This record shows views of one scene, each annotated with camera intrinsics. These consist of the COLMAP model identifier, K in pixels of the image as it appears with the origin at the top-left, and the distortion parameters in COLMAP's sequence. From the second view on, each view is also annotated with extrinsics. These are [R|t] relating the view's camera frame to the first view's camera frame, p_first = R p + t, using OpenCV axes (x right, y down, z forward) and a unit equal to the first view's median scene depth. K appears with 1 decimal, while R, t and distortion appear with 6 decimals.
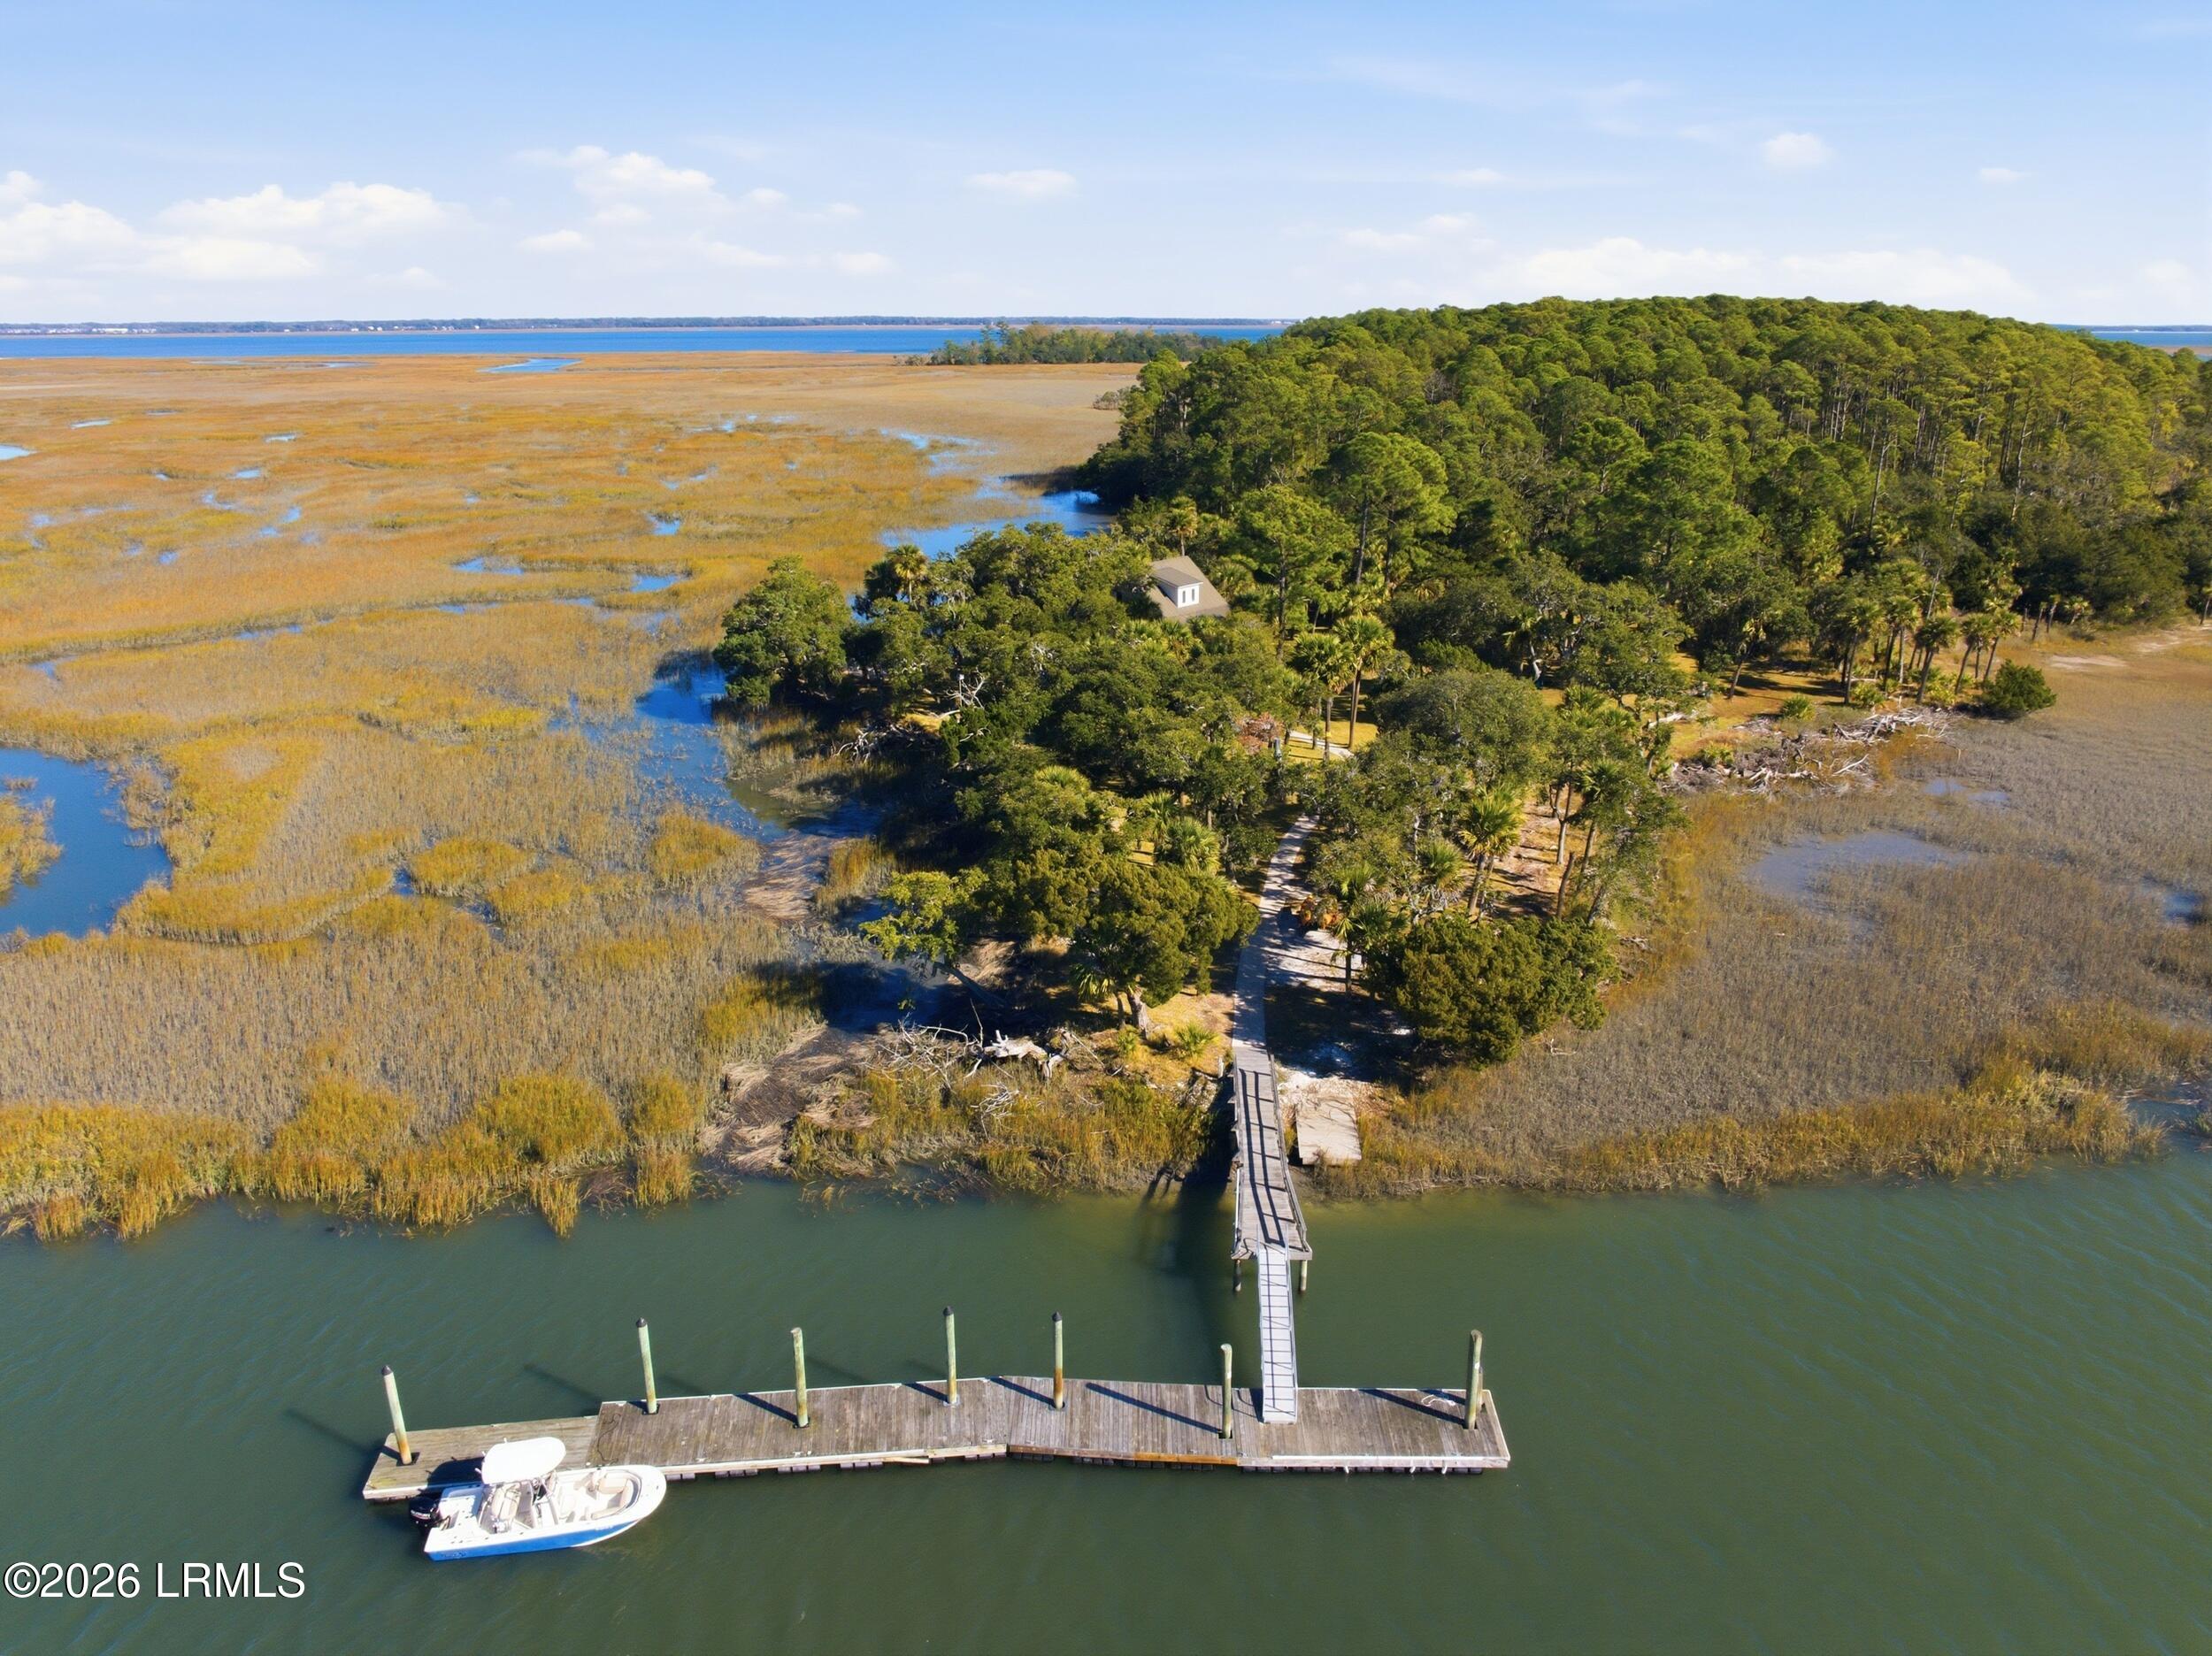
lens RADIAL K [[1586.2, 0, 1106.0], [0, 1586.2, 828.0], [0, 0, 1]] dist [-0.075168, 0.050732]
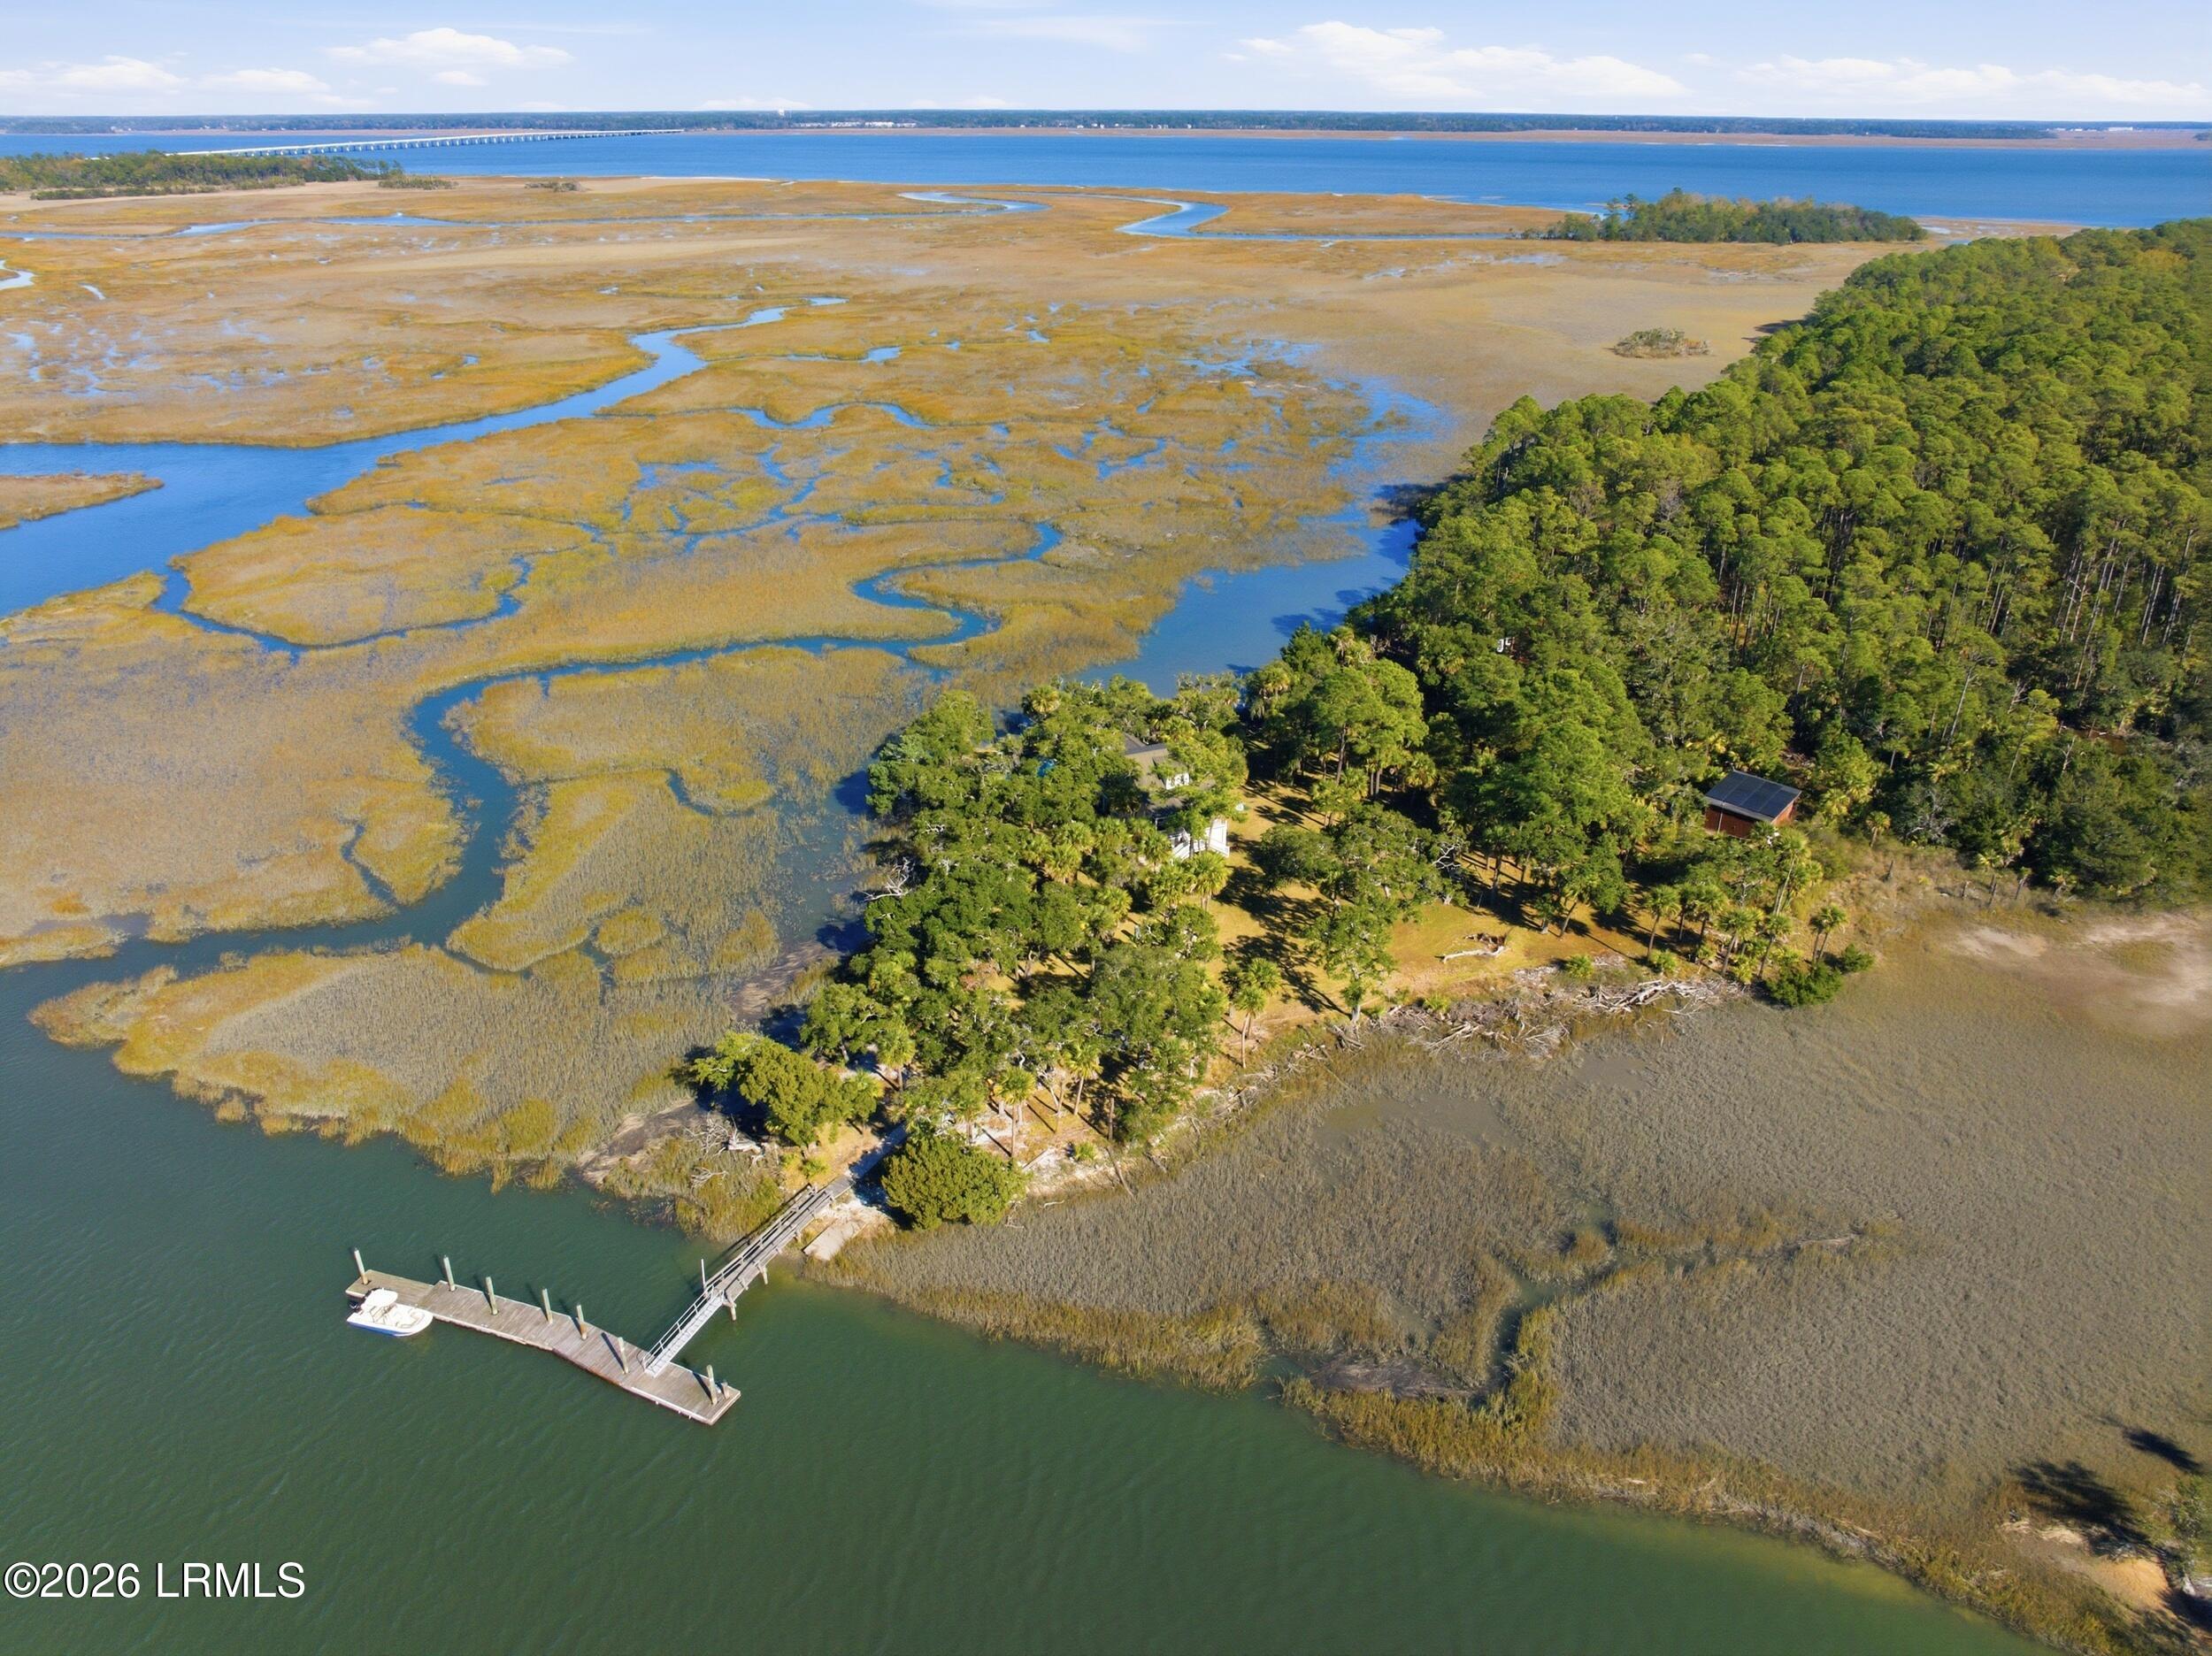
lens RADIAL K [[1586.2, 0, 1106.0], [0, 1586.2, 828.0], [0, 0, 1]] dist [-0.075168, 0.050732]
pose [[0.906239, 0.182898, -0.381155, 1.054362], [-0.131959, 0.978906, 0.155983, -0.627081], [0.401644, -0.091061, 0.911258, -0.559014]]
